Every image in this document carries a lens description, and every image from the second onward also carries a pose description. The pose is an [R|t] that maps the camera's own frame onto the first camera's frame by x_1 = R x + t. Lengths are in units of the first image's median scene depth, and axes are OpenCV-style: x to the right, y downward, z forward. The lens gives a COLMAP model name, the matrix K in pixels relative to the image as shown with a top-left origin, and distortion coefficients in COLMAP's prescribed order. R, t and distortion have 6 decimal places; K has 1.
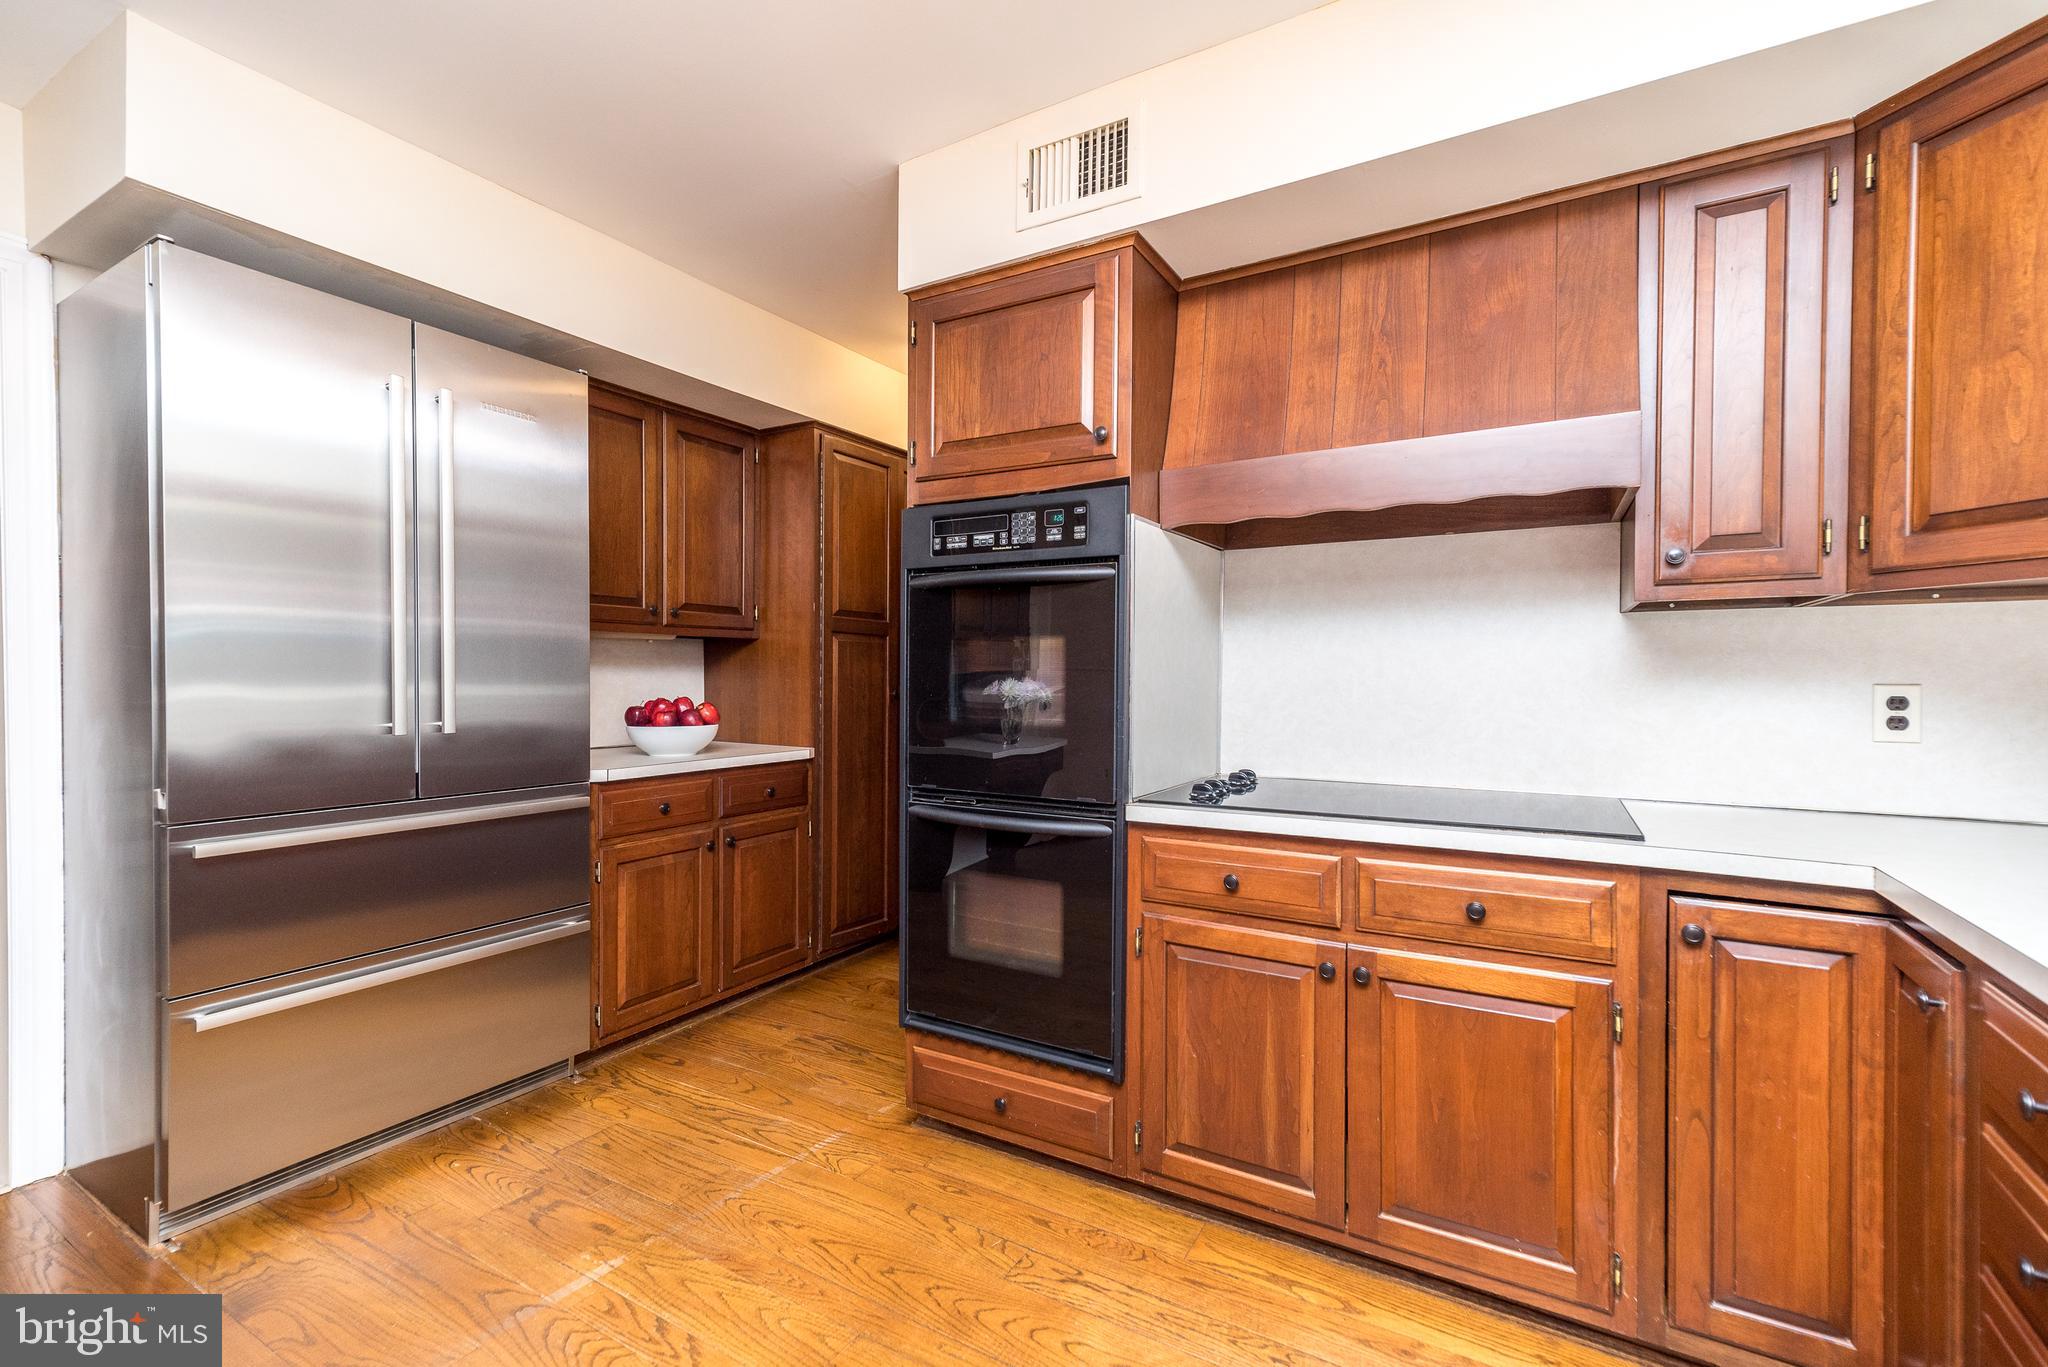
lens RADIAL K [[890.9, 0, 1022.2], [0, 890.9, 687.5], [0, 0, 1]] dist [0.007212, -0.000084]
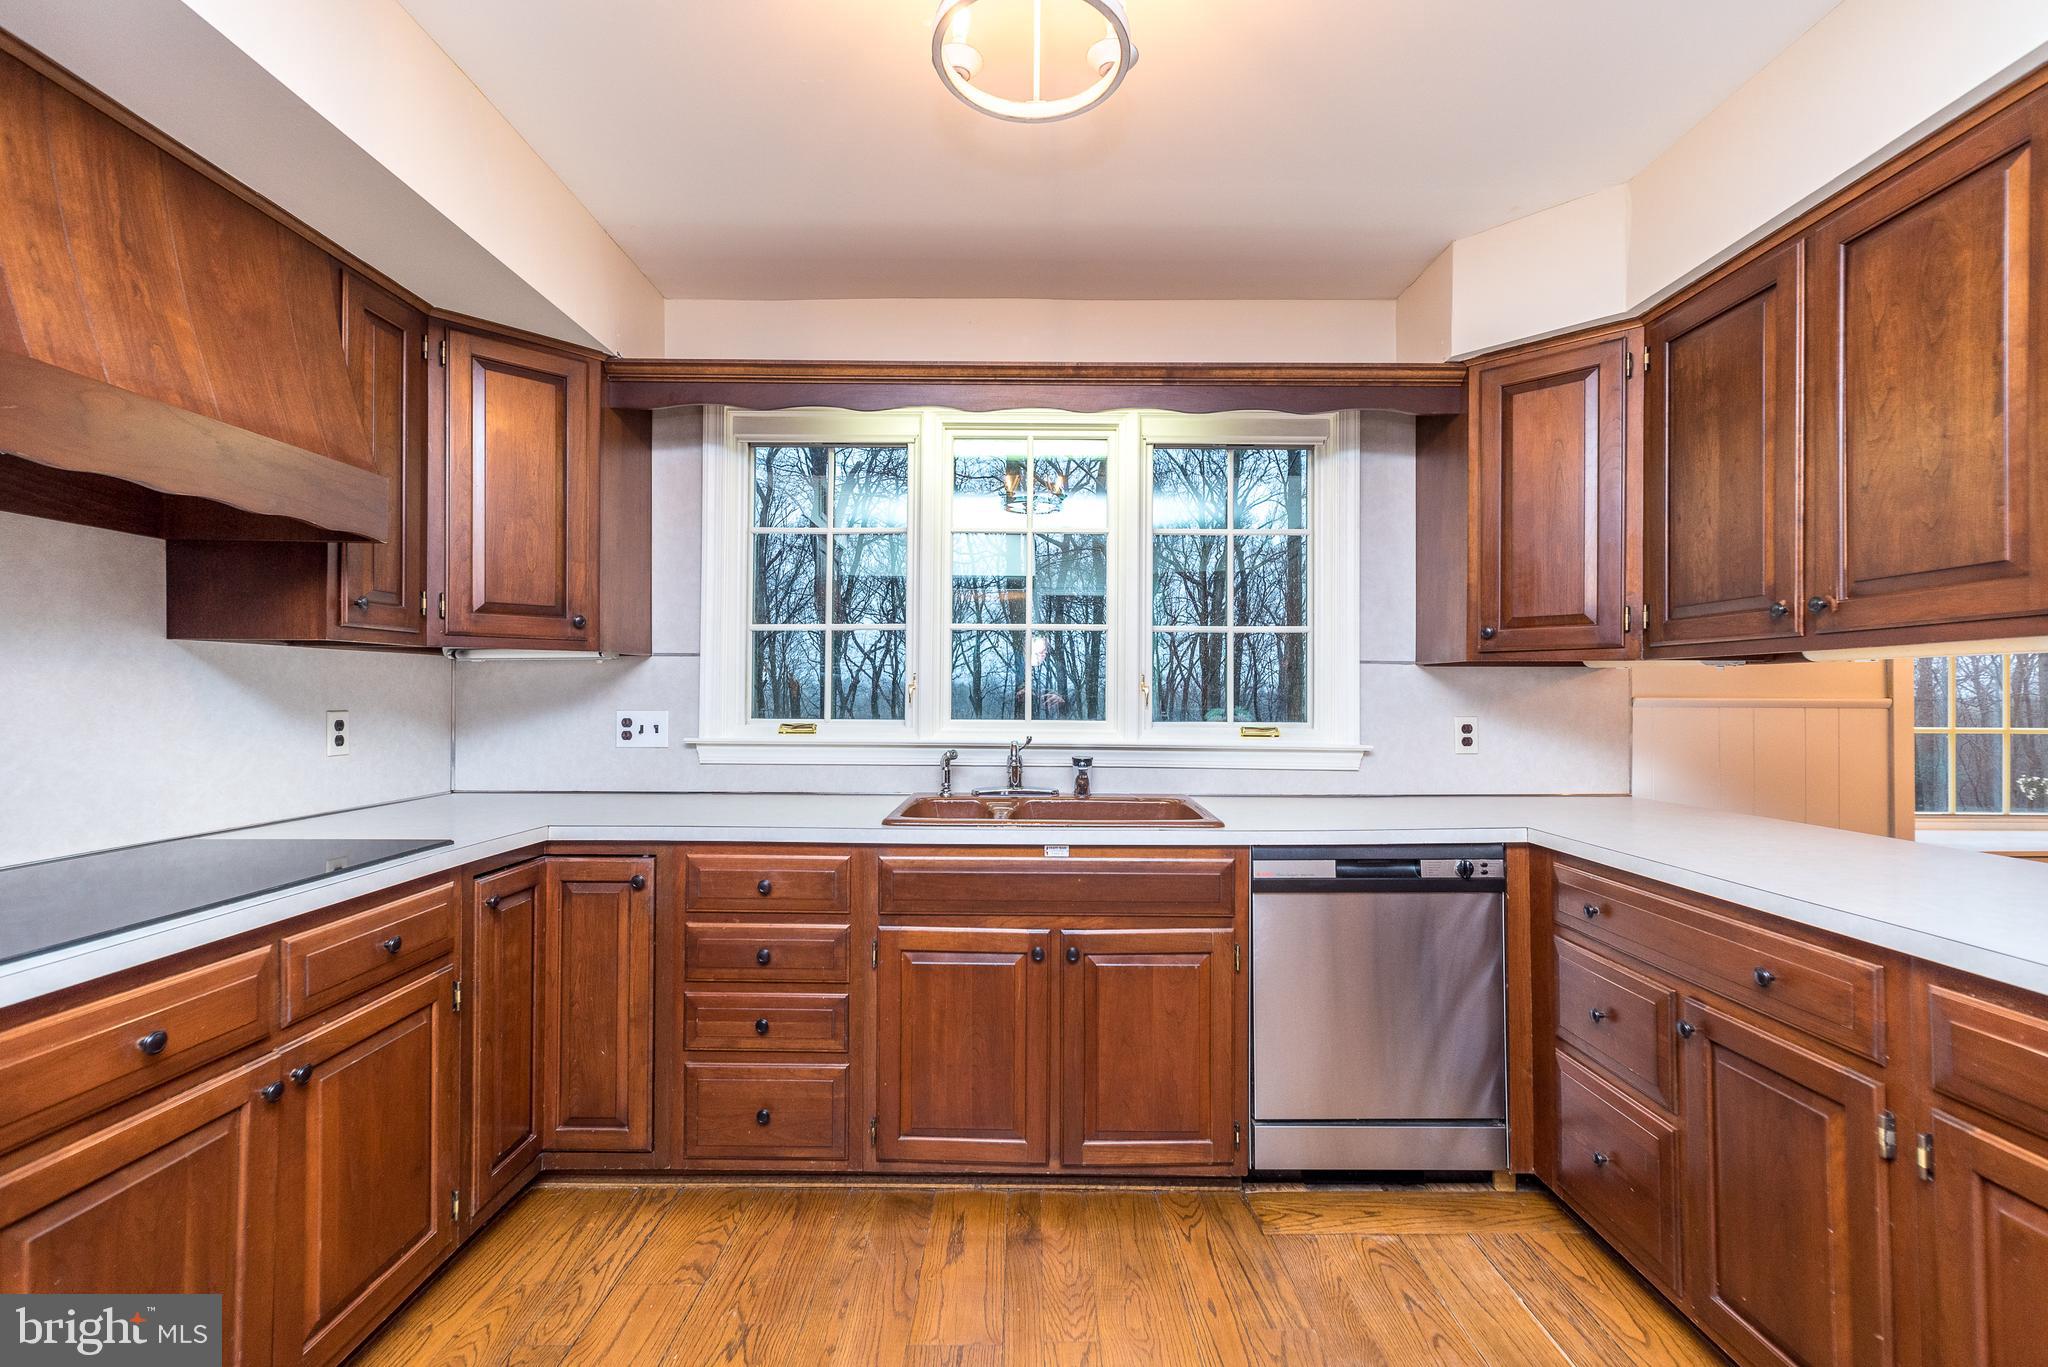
lens RADIAL K [[890.9, 0, 1022.2], [0, 890.9, 687.5], [0, 0, 1]] dist [0.007212, -0.000084]
pose [[-0.504540, 0.000034, 0.863389, -0.589815], [0.005313, 0.999981, 0.003065, -0.033212], [-0.863372, 0.006133, -0.504530, 0.729037]]
